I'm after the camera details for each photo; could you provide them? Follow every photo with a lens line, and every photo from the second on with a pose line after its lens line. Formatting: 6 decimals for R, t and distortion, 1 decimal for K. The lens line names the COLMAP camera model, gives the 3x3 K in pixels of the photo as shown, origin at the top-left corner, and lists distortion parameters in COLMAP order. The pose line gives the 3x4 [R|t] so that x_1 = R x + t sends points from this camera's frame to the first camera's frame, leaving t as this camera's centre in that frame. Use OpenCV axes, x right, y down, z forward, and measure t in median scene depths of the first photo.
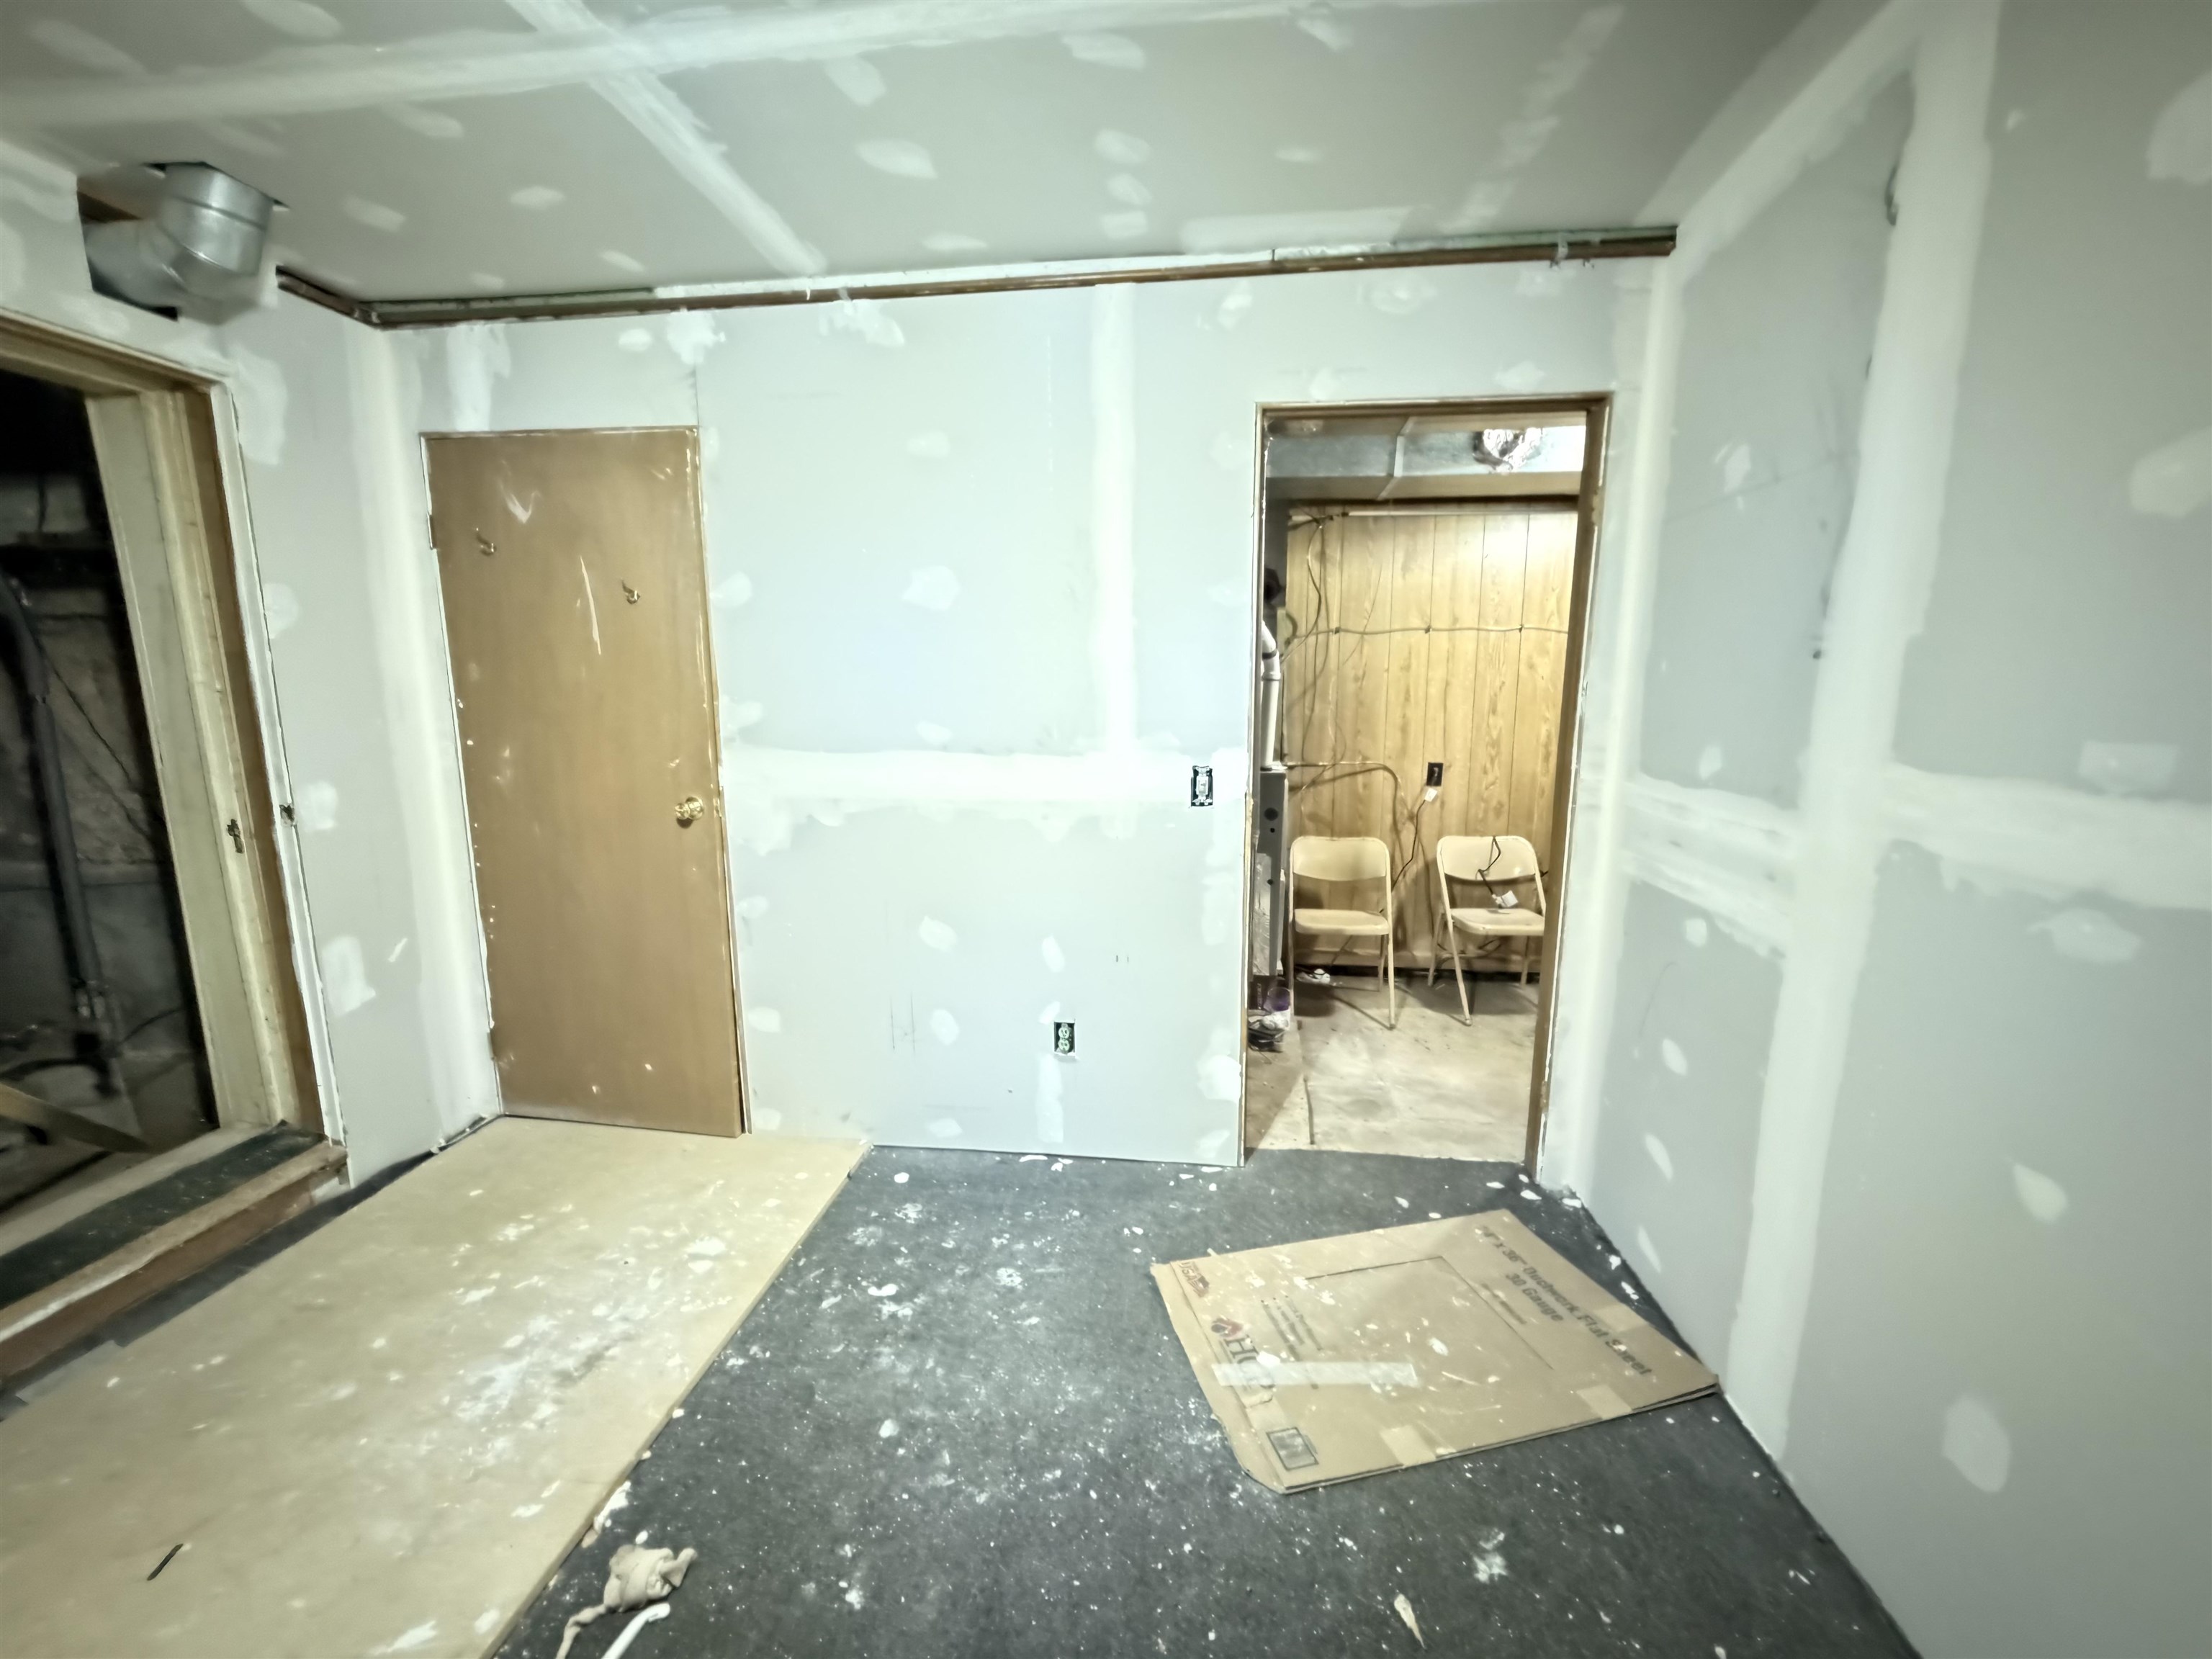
lens RADIAL K [[883.1, 0, 1097.1], [0, 883.1, 827.0], [0, 0, 1]] dist [0.000342, 0.000310]
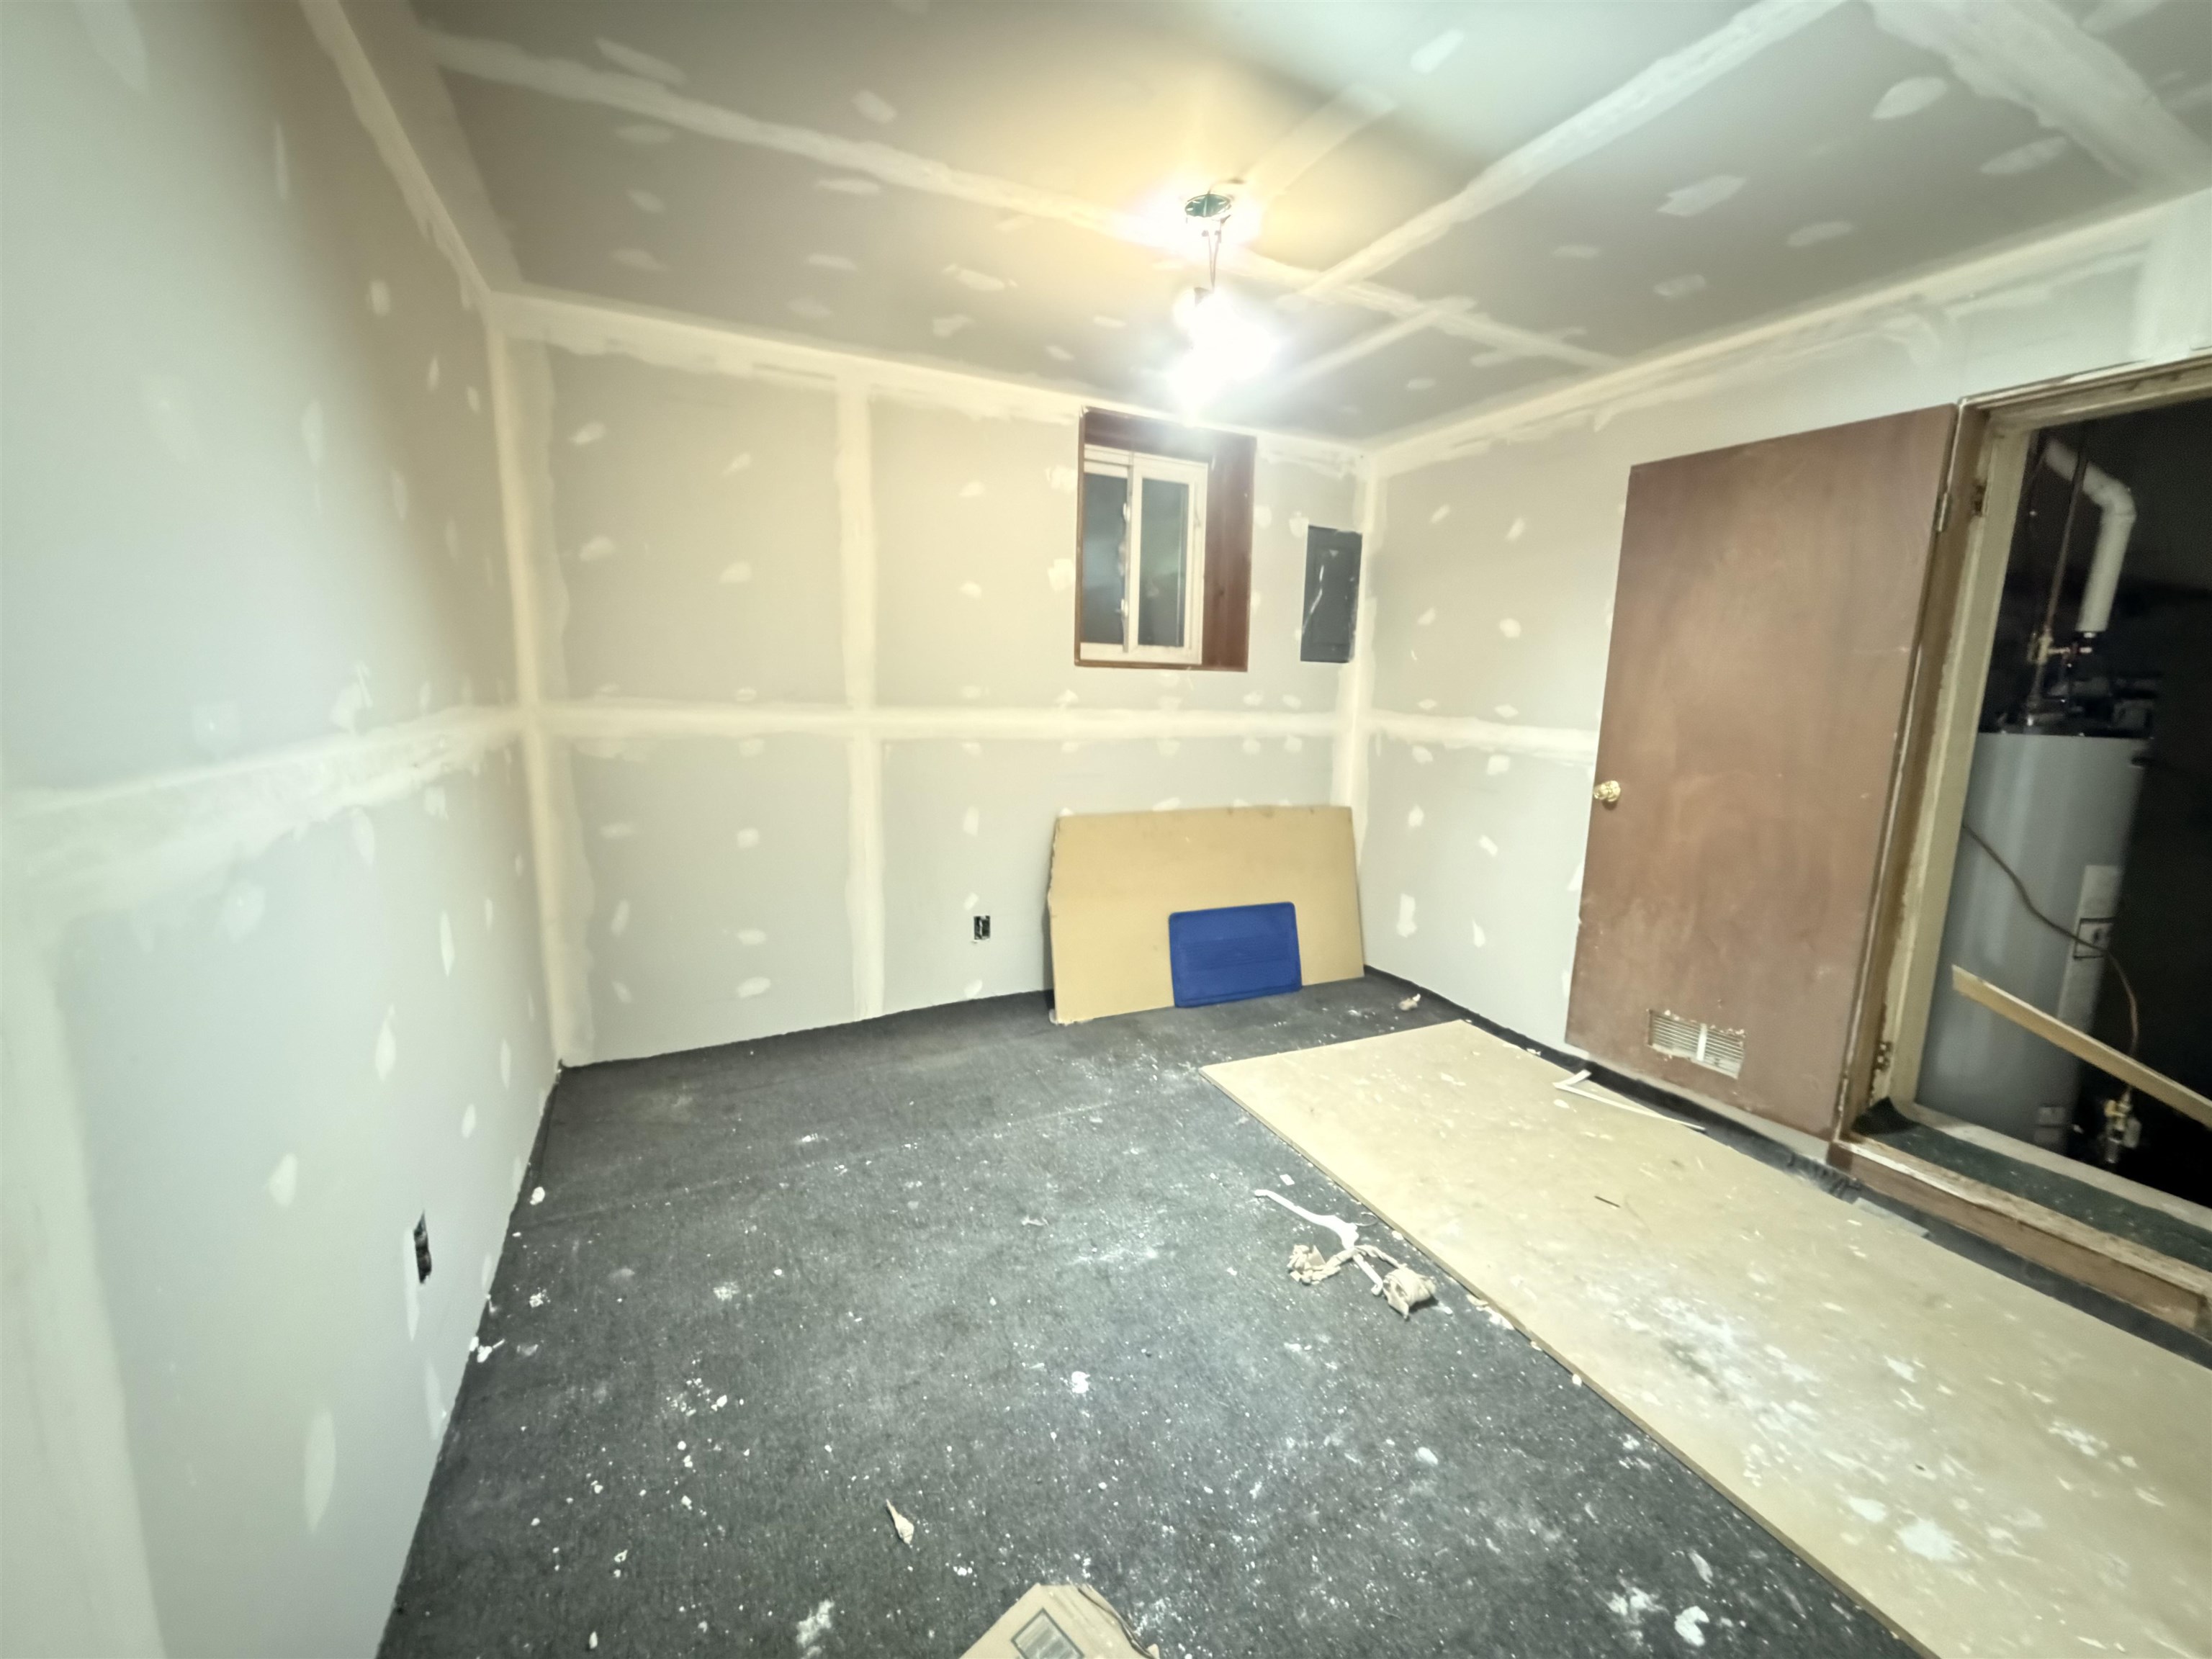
lens RADIAL K [[883.1, 0, 1106.0], [0, 883.1, 831.8], [0, 0, 1]] dist [0.000342, 0.000310]
pose [[-0.842499, 0.071529, -0.533928, 0.505148], [-0.110471, 0.947140, 0.301201, -0.203929], [0.527249, 0.312745, -0.790062, 1.323942]]
